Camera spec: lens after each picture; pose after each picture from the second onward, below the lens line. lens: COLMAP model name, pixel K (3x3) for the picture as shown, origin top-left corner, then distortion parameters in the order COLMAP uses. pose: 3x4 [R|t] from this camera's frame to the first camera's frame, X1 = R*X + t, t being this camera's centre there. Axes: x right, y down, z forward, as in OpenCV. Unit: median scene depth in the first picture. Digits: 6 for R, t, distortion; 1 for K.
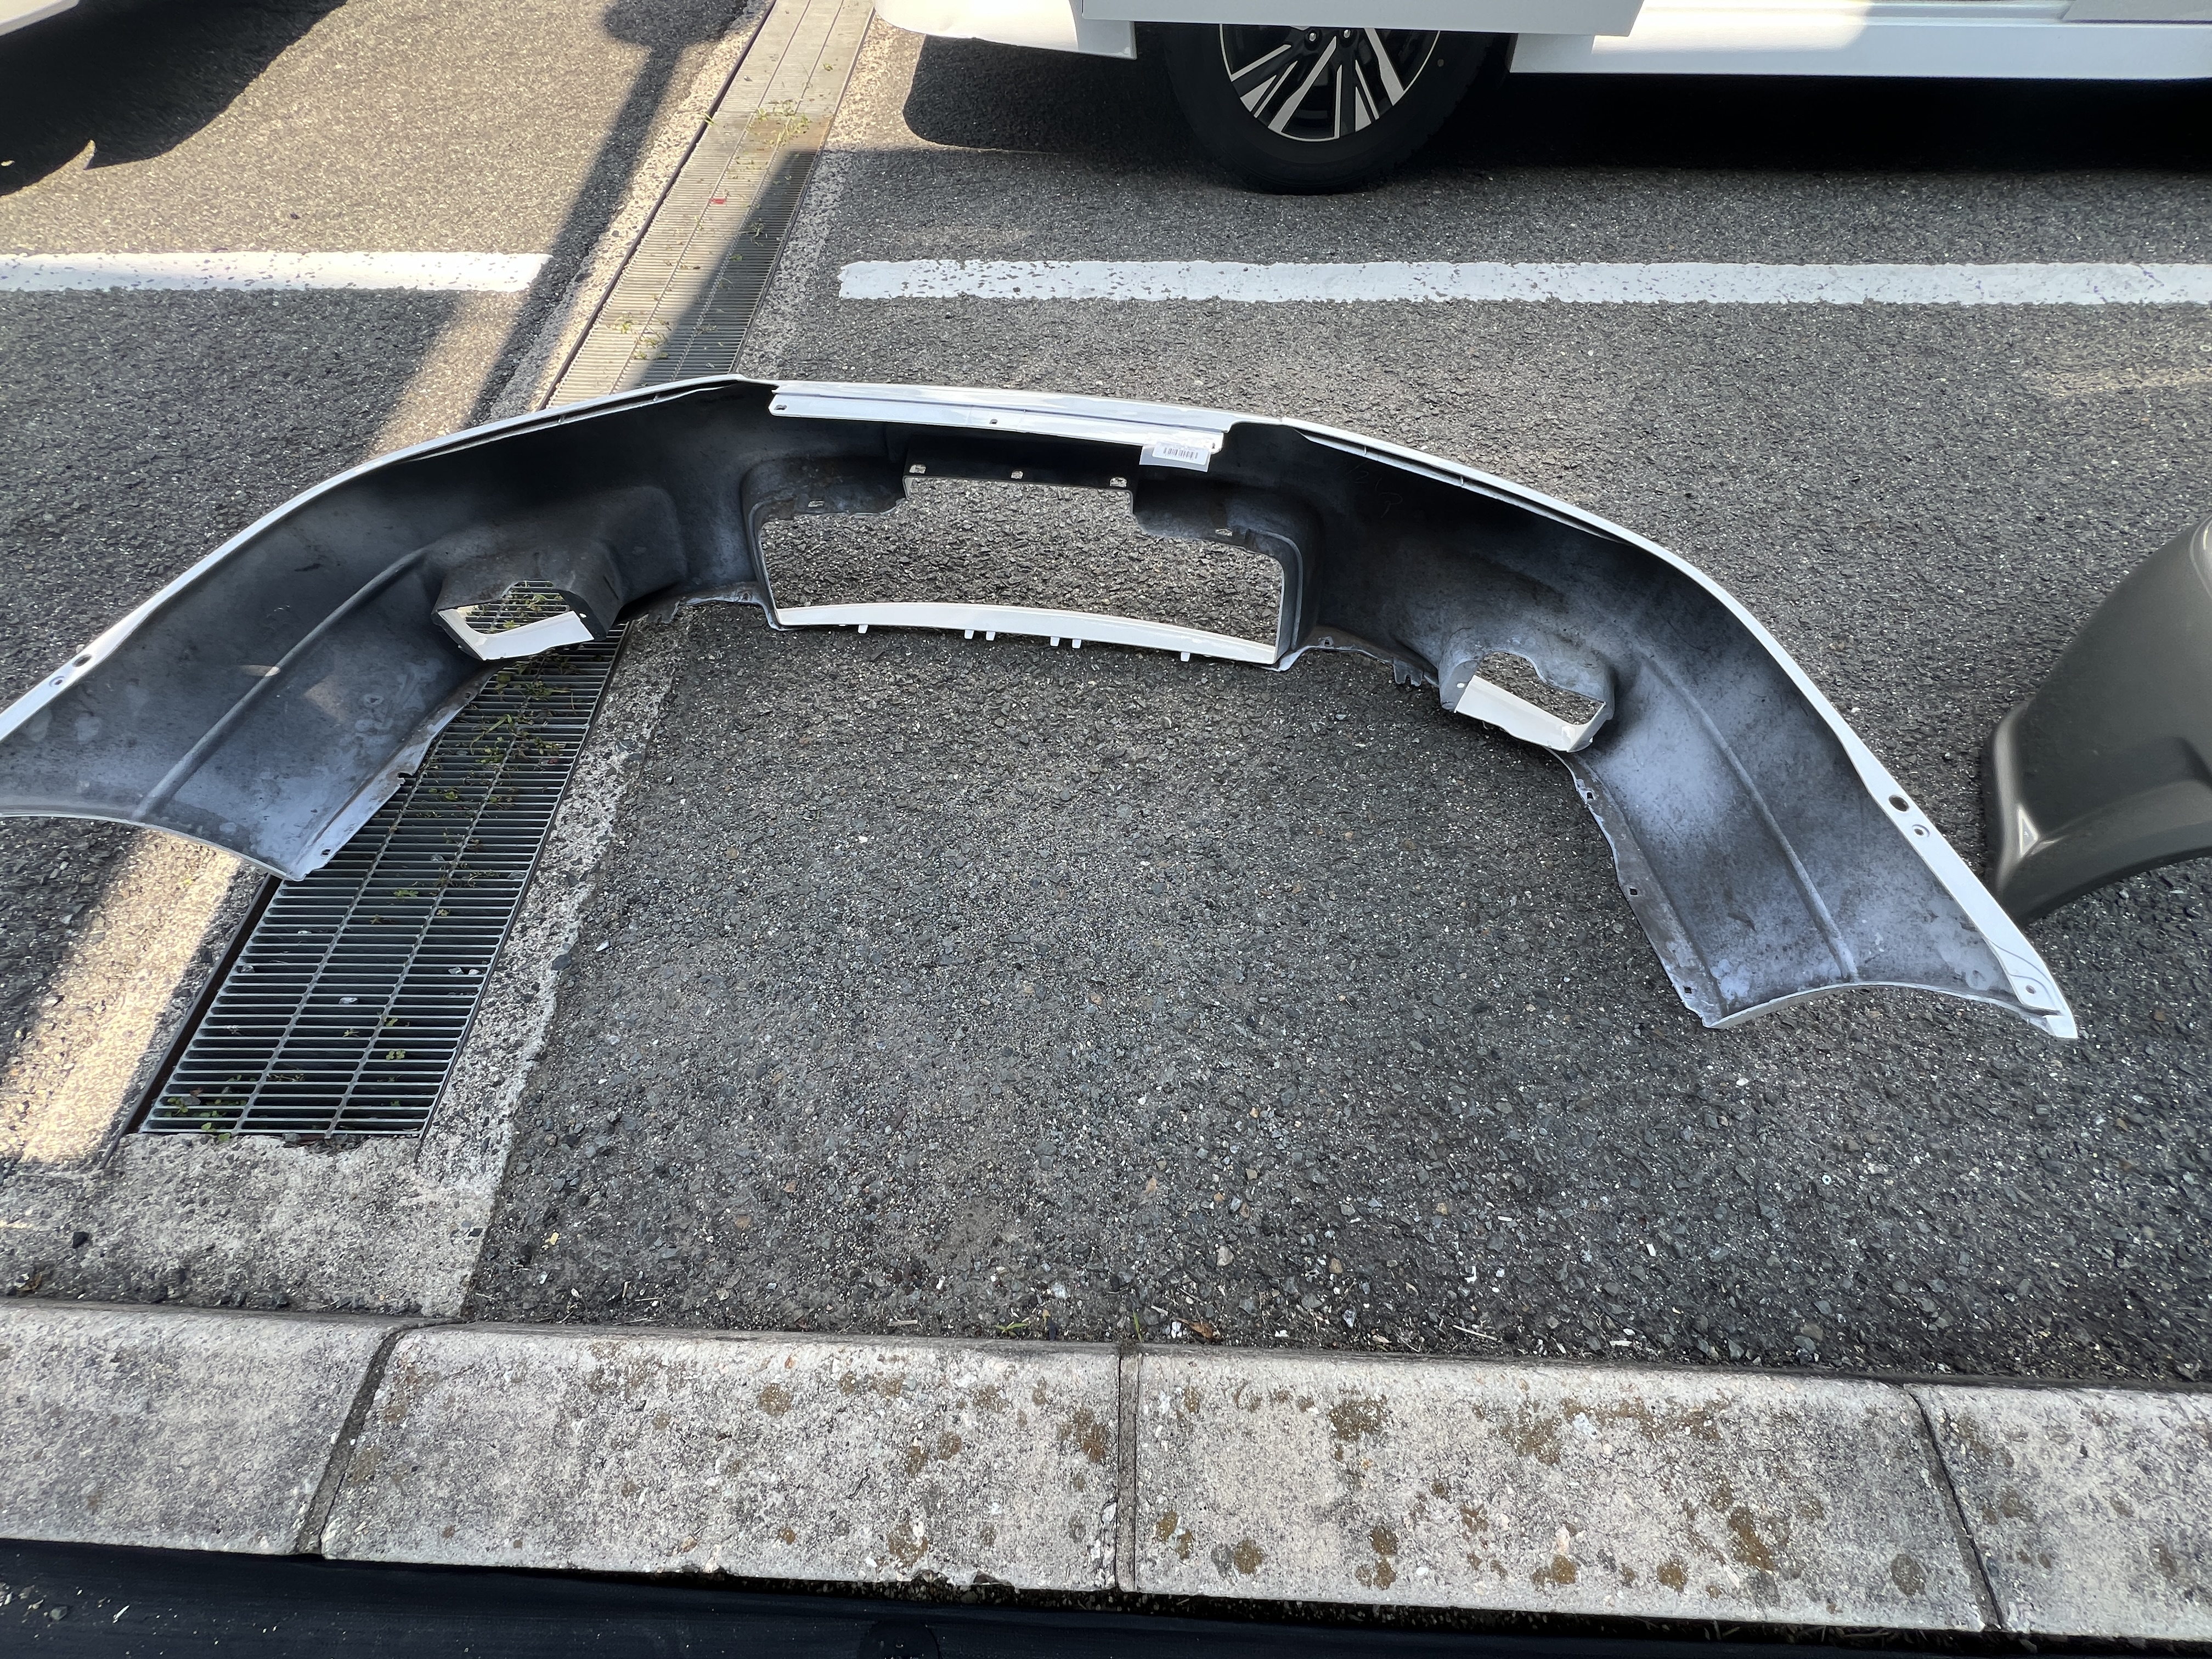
lens RADIAL K [[878.7, 0, 1084.4], [0, 878.7, 826.7], [0, 0, 1]] dist [-0.002631, -0.000315]
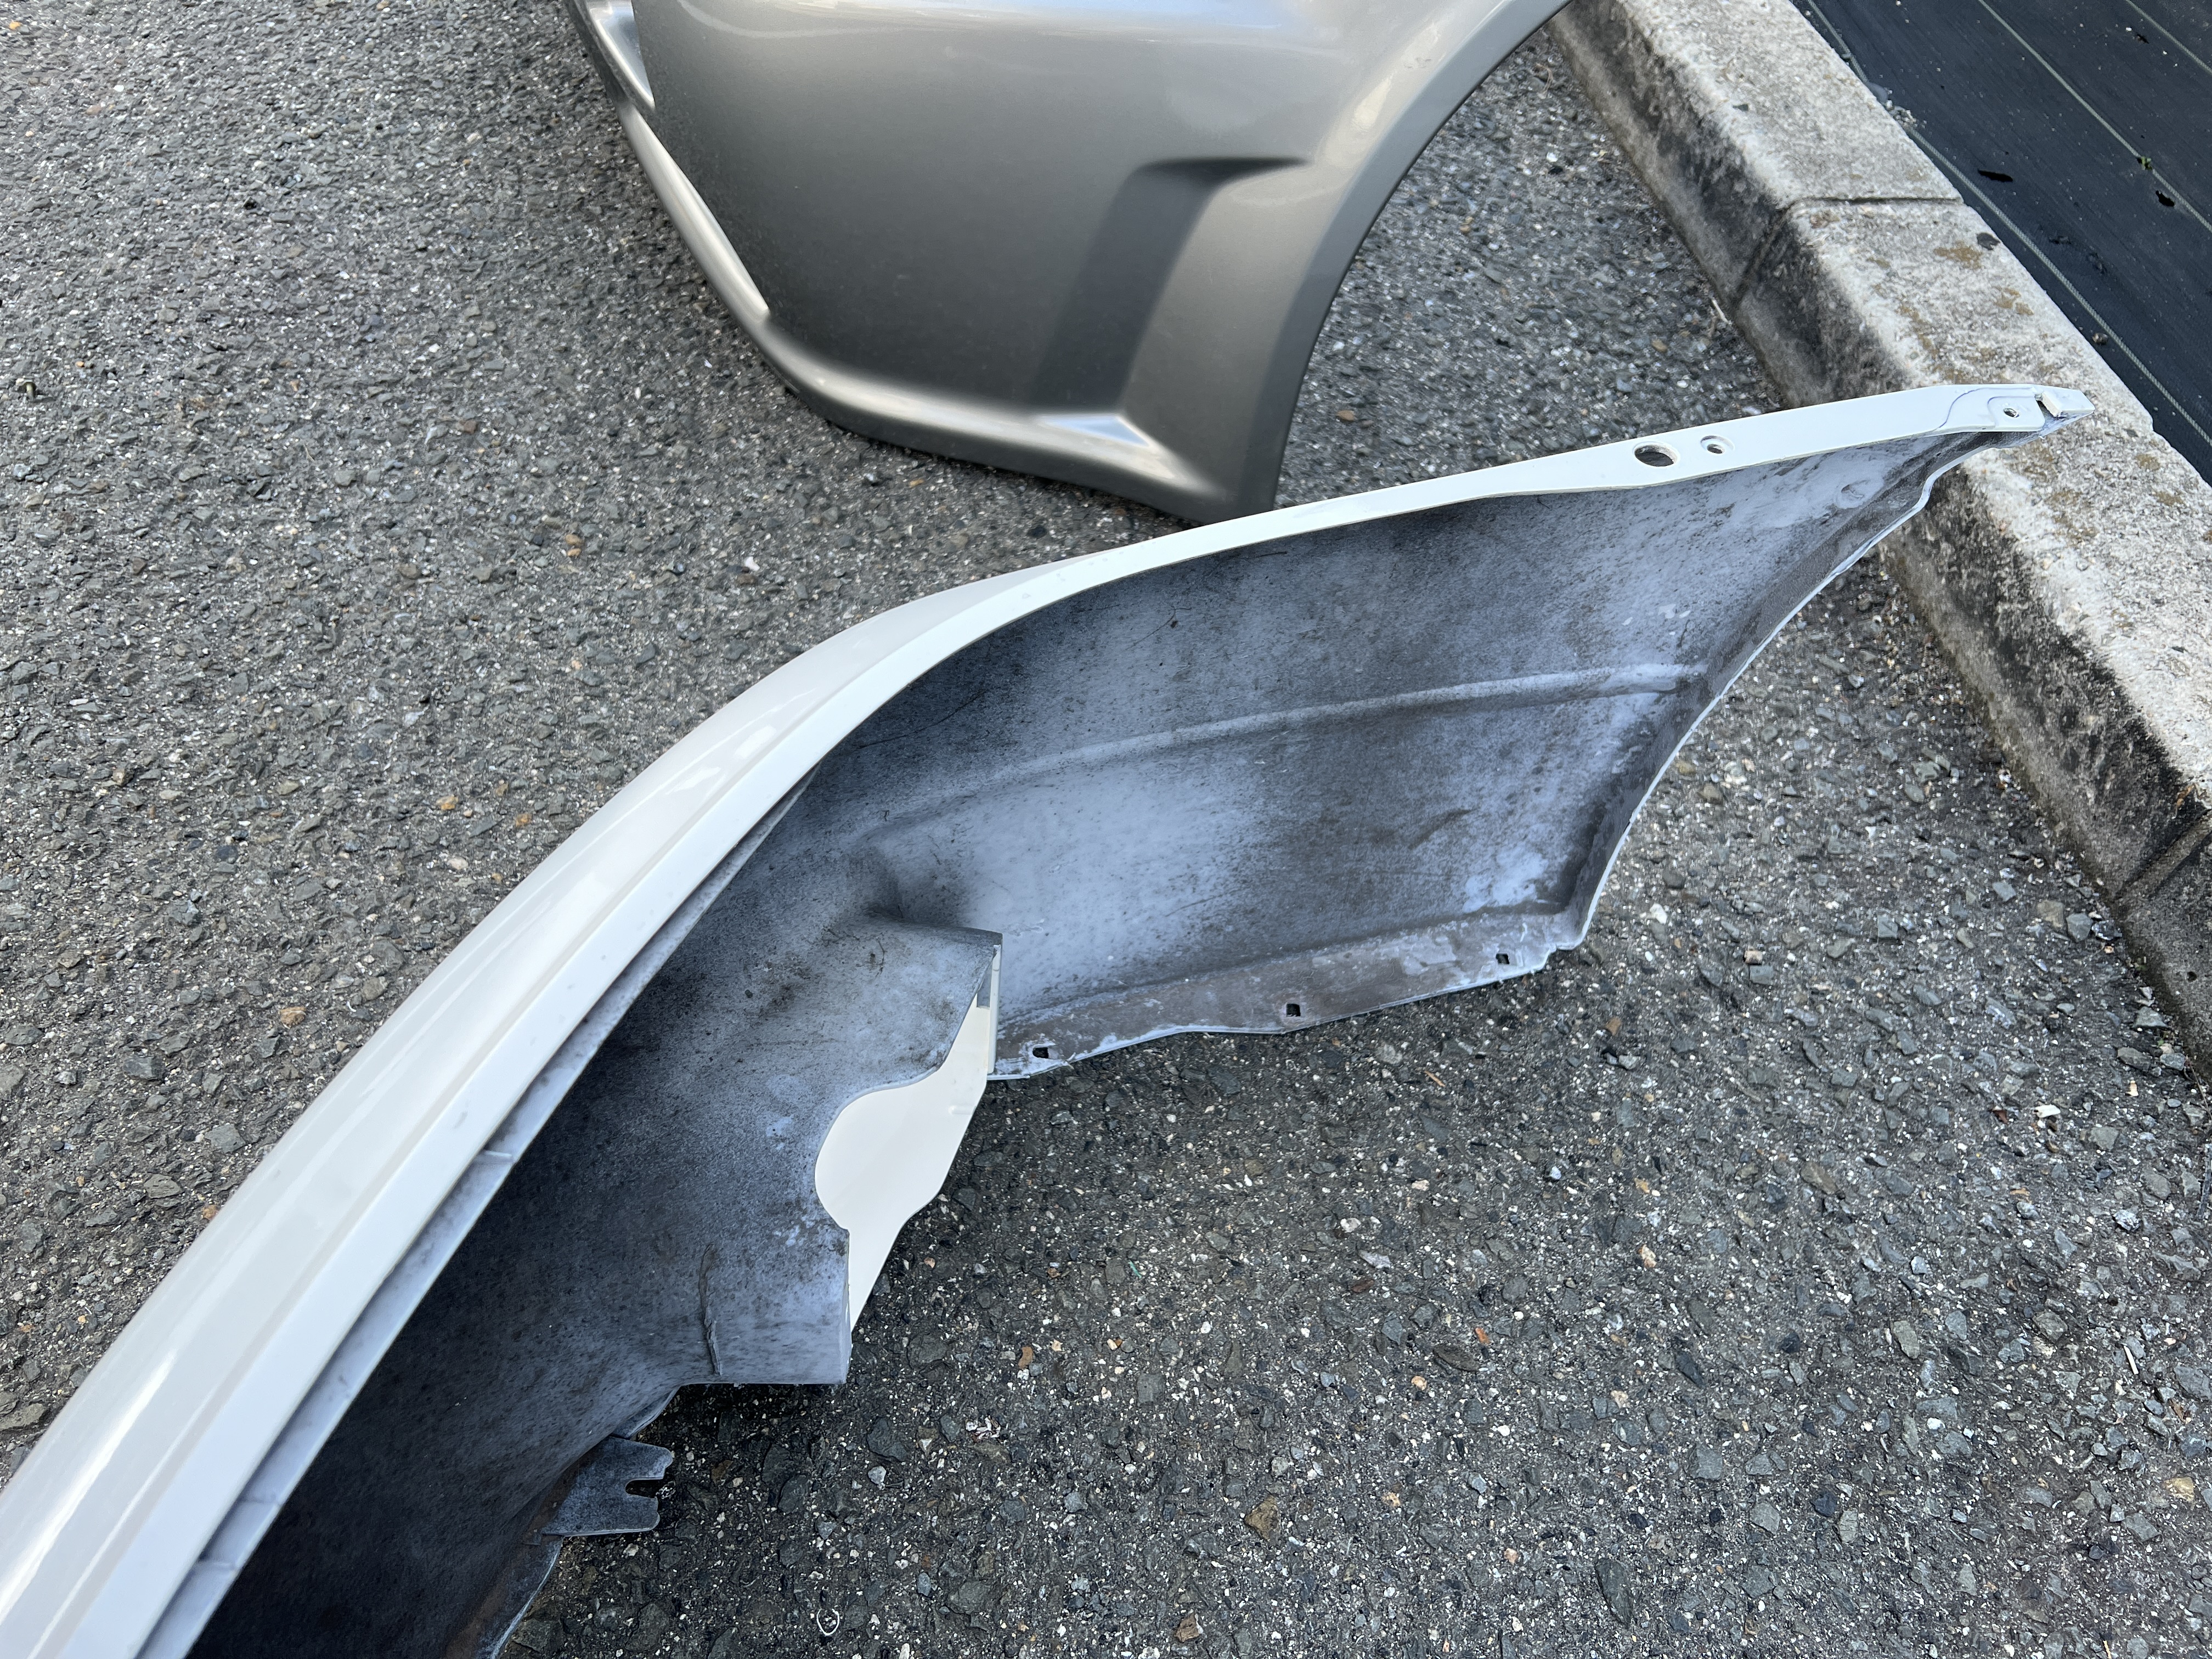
lens RADIAL K [[1712.1, 0, 1151.4], [0, 1712.1, 826.3], [0, 0, 1]] dist [0.064165, -0.098259]
pose [[-0.172848, -0.729836, 0.661410, 0.145799], [0.798230, 0.289601, 0.528166, -0.497605], [-0.577020, 0.619250, 0.532520, 0.563415]]
